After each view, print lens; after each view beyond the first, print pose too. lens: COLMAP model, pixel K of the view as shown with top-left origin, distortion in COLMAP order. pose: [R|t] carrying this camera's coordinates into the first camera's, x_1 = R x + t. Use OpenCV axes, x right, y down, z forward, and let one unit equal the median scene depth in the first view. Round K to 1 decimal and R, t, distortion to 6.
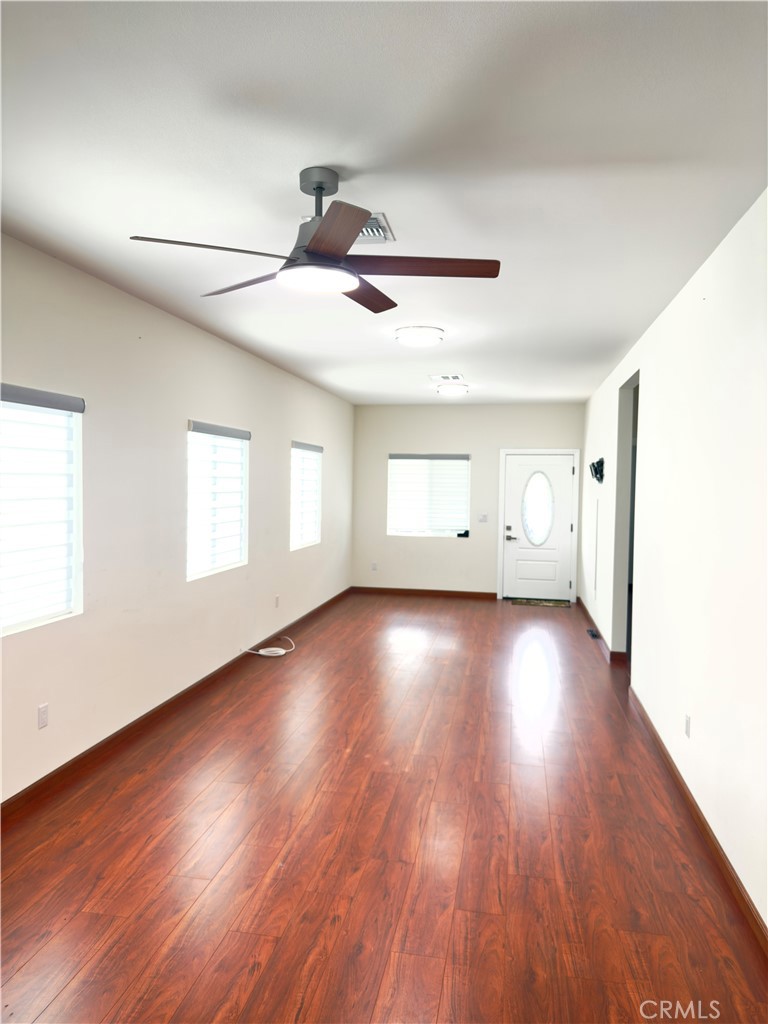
lens RADIAL K [[706.7, 0, 382.1], [0, 706.7, 511.5], [0, 0, 1]] dist [0.065117, 0.000163]
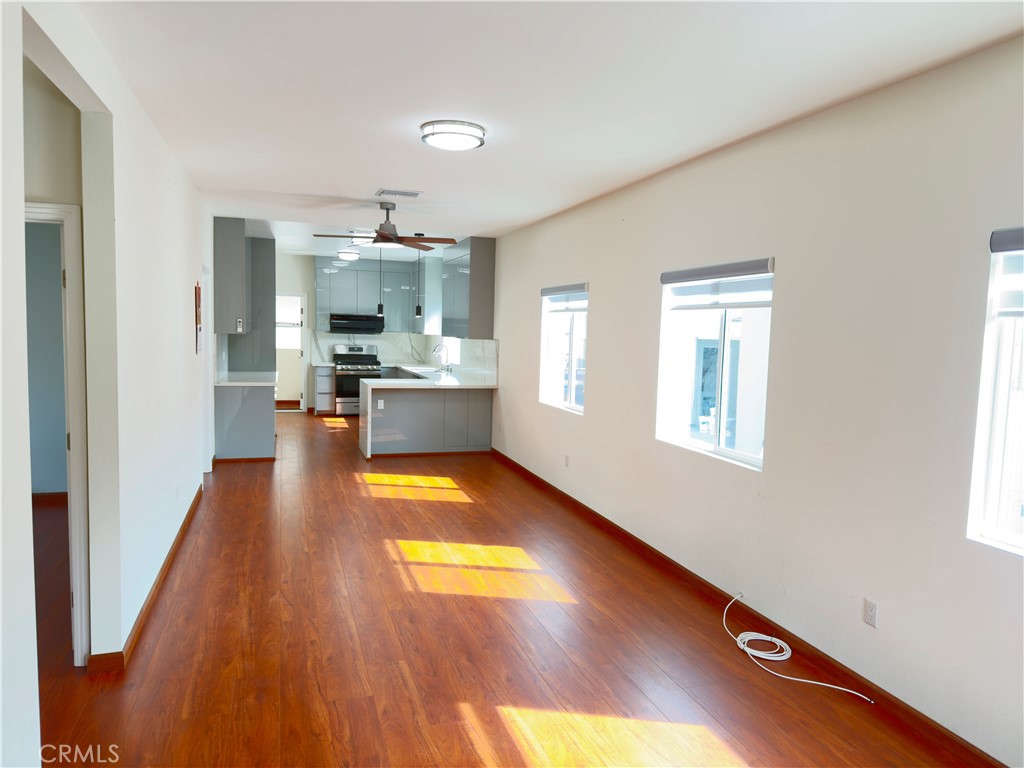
lens RADIAL K [[706.7, 0, 519.5], [0, 706.7, 386.9], [0, 0, 1]] dist [0.065117, 0.000163]
pose [[-0.868156, 0.001939, -0.496287, 0.524926], [-0.067052, 0.990365, 0.121163, -0.111425], [0.491741, 0.138465, -0.859662, 2.420188]]
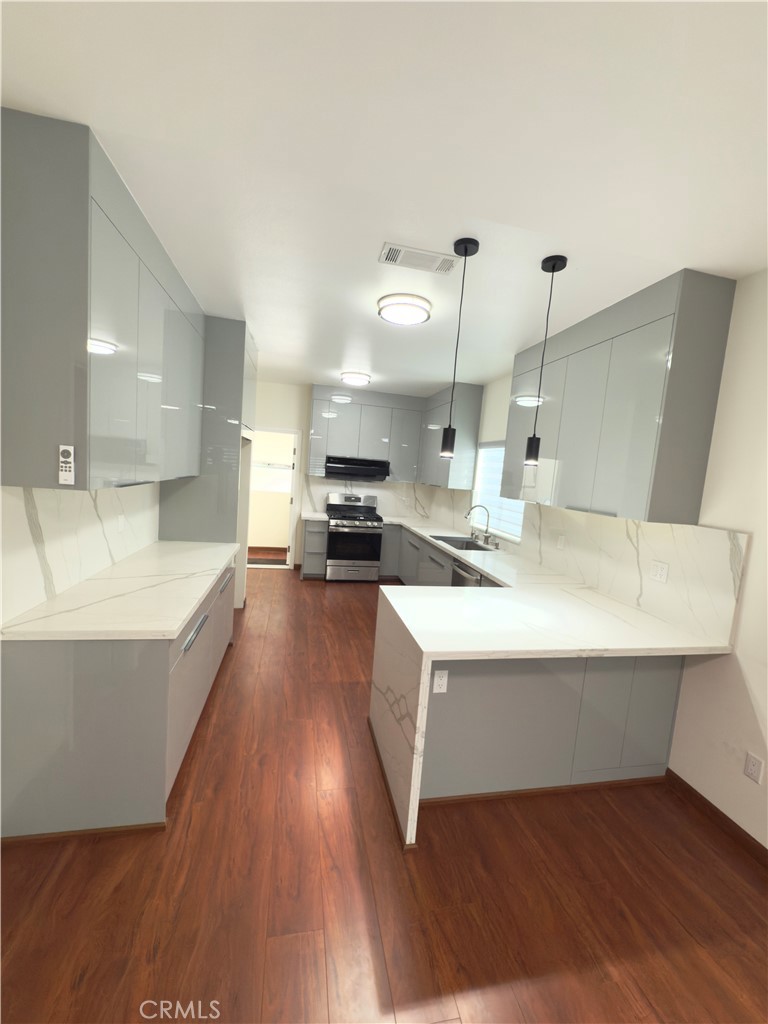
lens RADIAL K [[407.9, 0, 376.9], [0, 407.9, 511.1], [0, 0, 1]] dist [0.000977, 0.000065]
pose [[-0.922111, -0.046926, -0.384070, 0.147174], [-0.110057, 0.983427, 0.144080, -0.042617], [0.370944, 0.175127, -0.911993, 0.970841]]
